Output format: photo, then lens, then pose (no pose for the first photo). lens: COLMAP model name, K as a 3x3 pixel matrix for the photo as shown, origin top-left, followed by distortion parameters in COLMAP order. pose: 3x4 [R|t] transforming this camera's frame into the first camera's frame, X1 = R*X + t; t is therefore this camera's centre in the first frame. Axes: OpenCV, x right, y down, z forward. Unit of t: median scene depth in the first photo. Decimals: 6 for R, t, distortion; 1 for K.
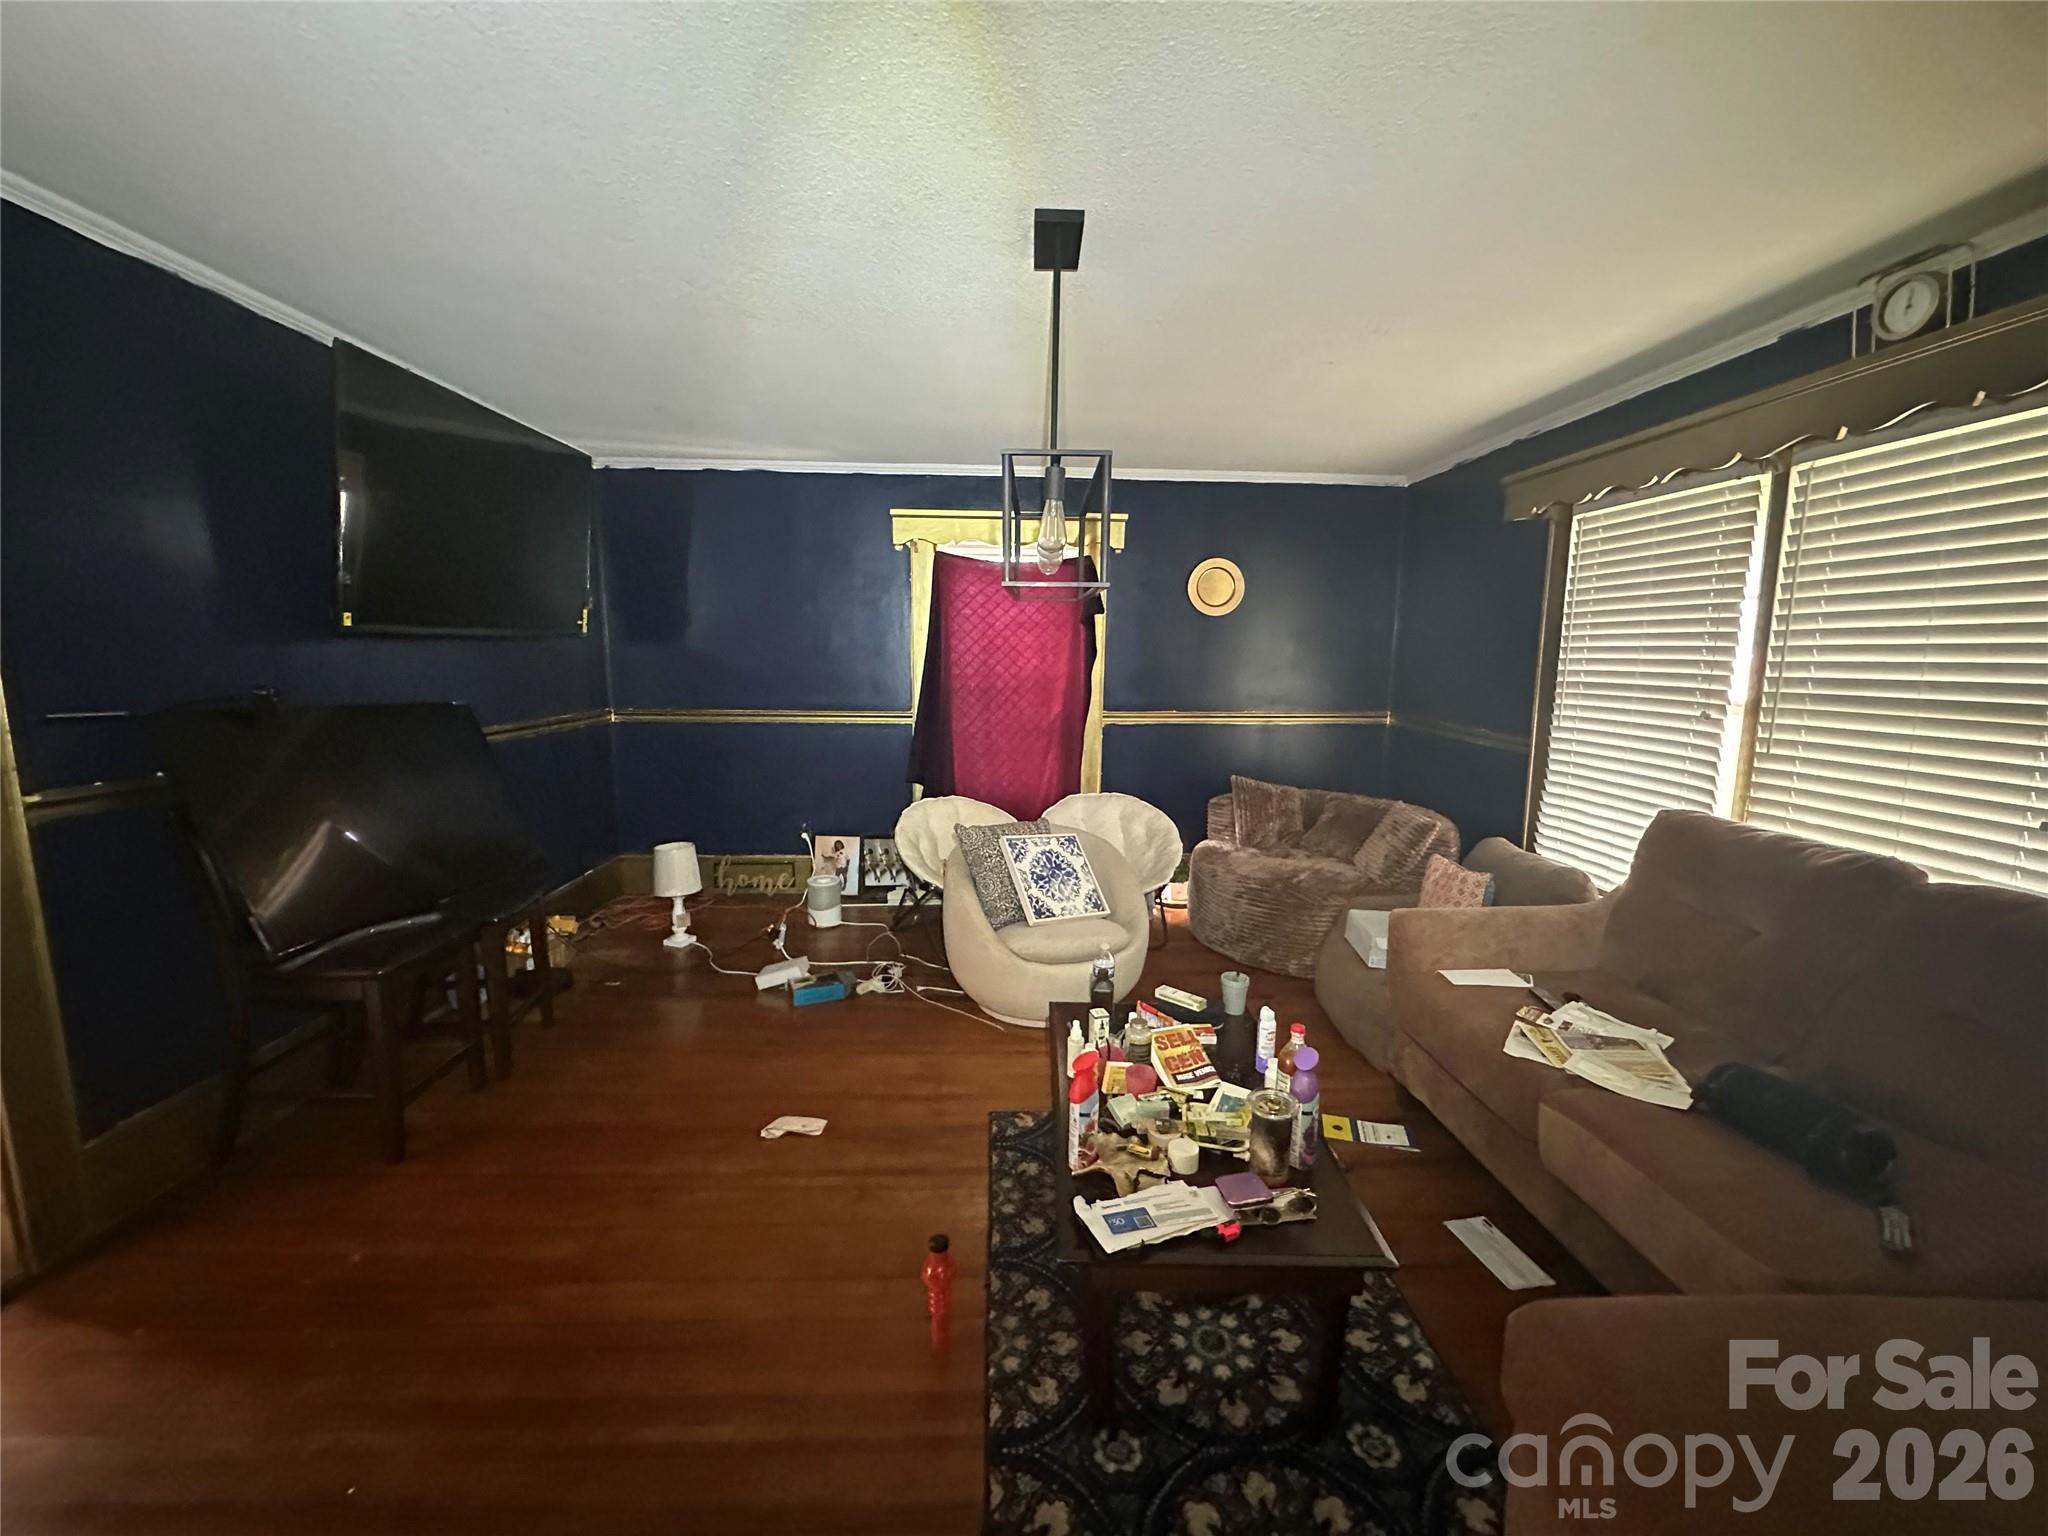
lens RADIAL K [[821.2, 0, 1020.5], [0, 821.2, 765.3], [0, 0, 1]] dist [-0.001371, 0.000530]
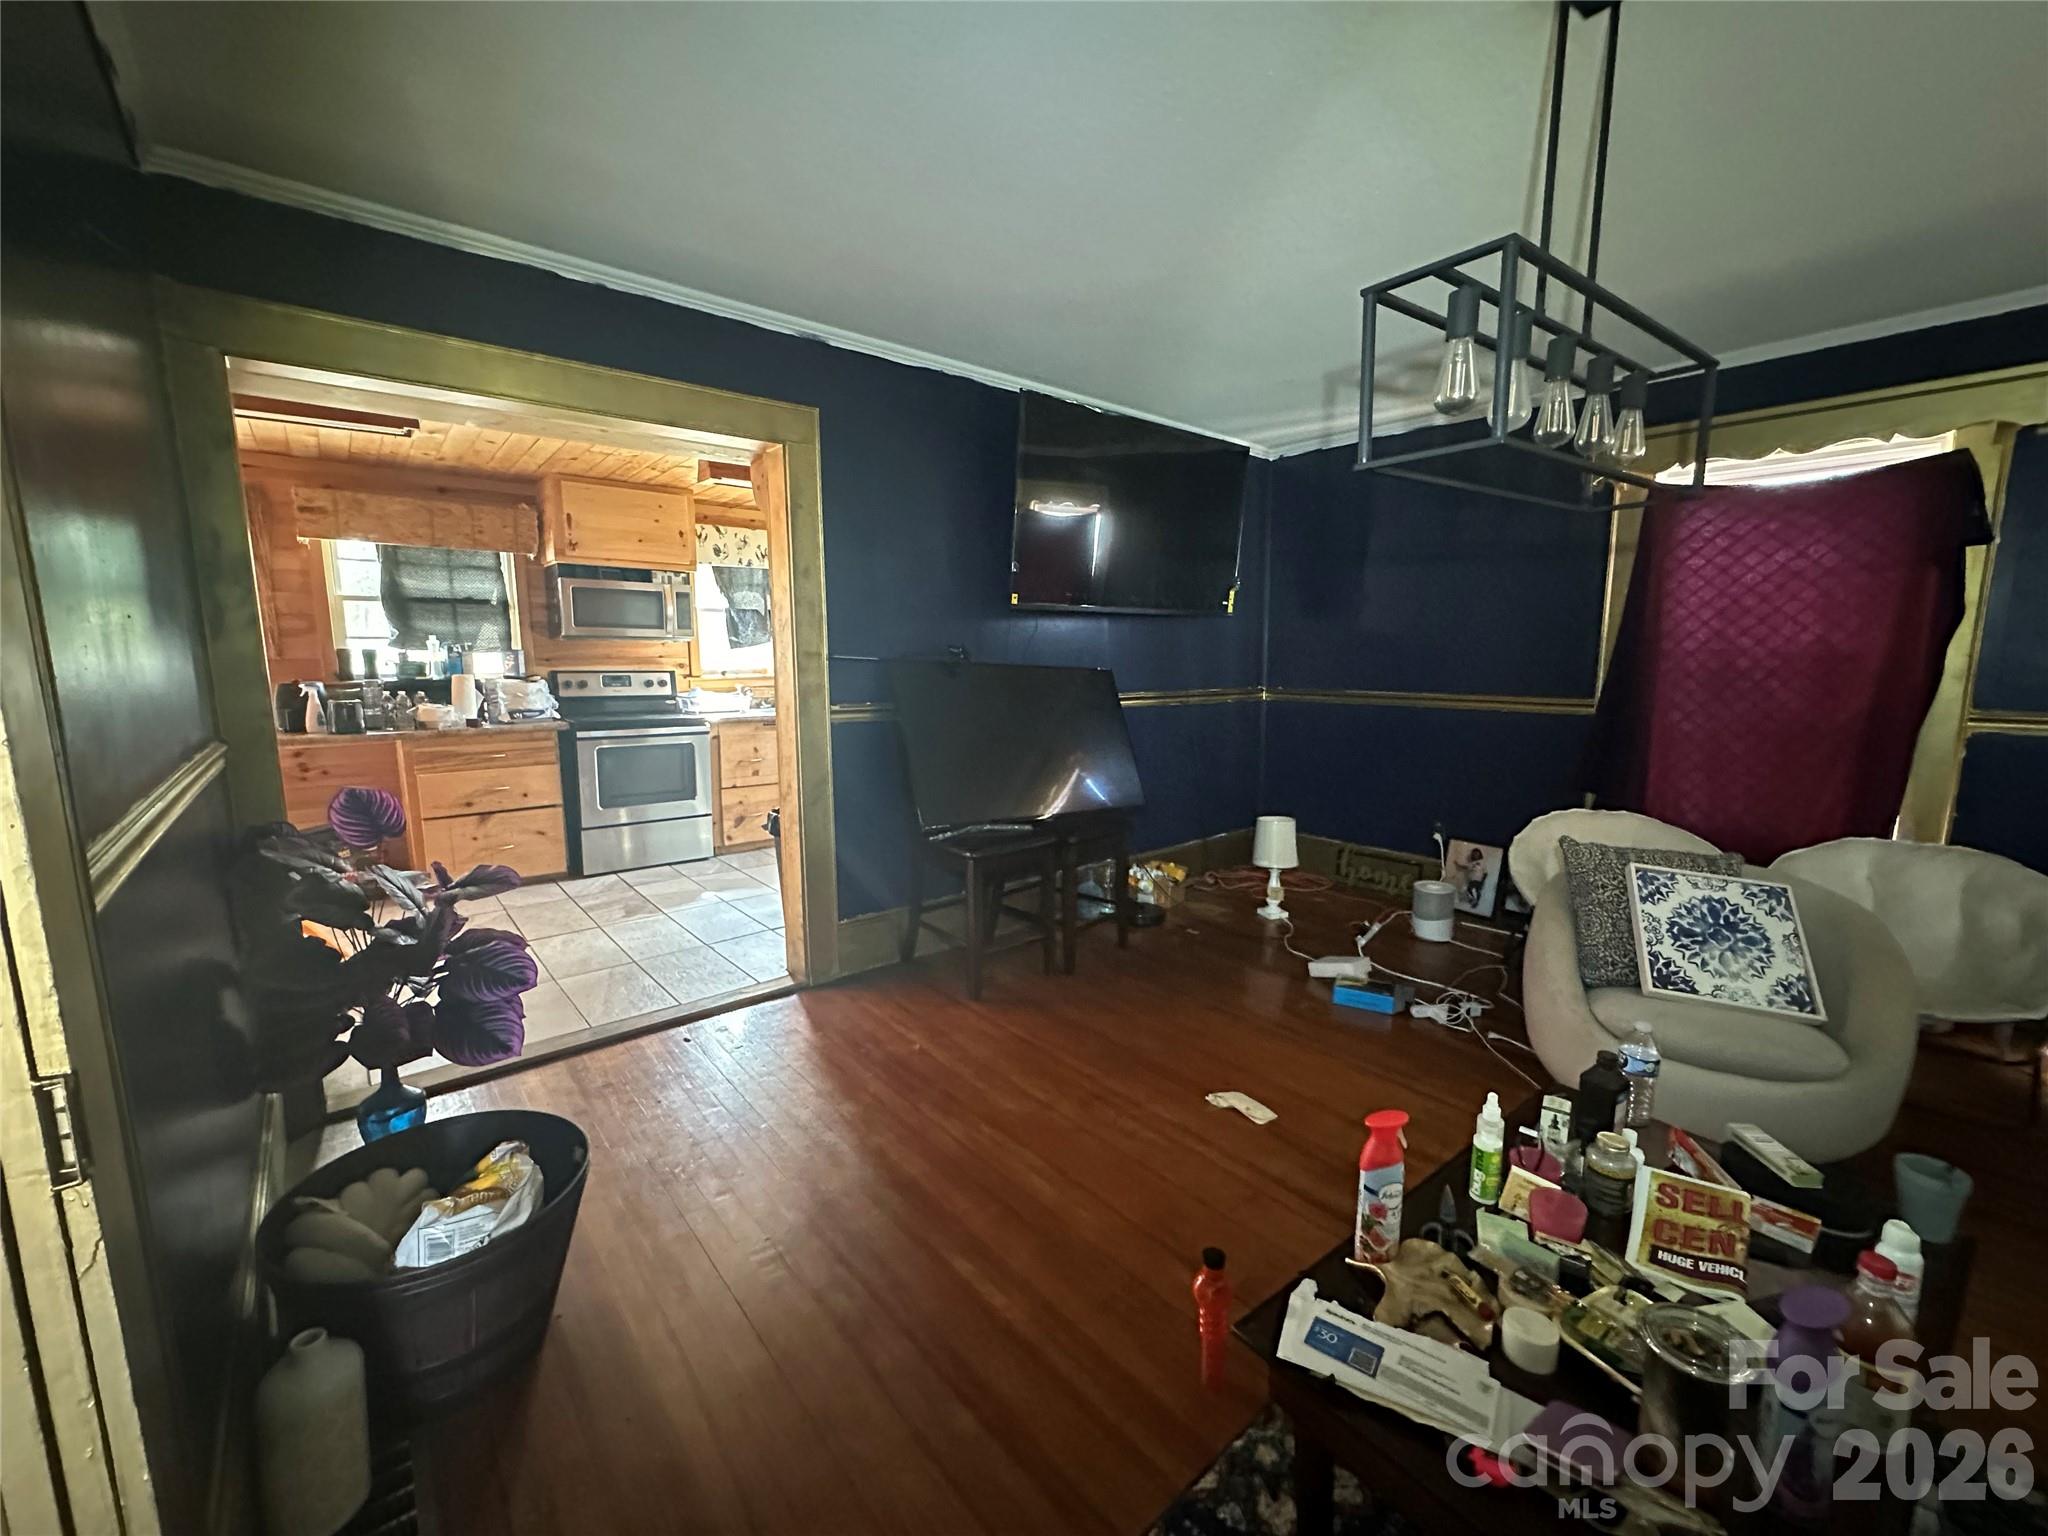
lens RADIAL K [[821.2, 0, 1020.5], [0, 821.2, 765.3], [0, 0, 1]] dist [-0.001371, 0.000530]
pose [[0.616231, 0.096501, -0.781631, 0.192968], [-0.103148, 0.993805, 0.041375, 0.026441], [0.780782, 0.055127, 0.622367, 0.135025]]
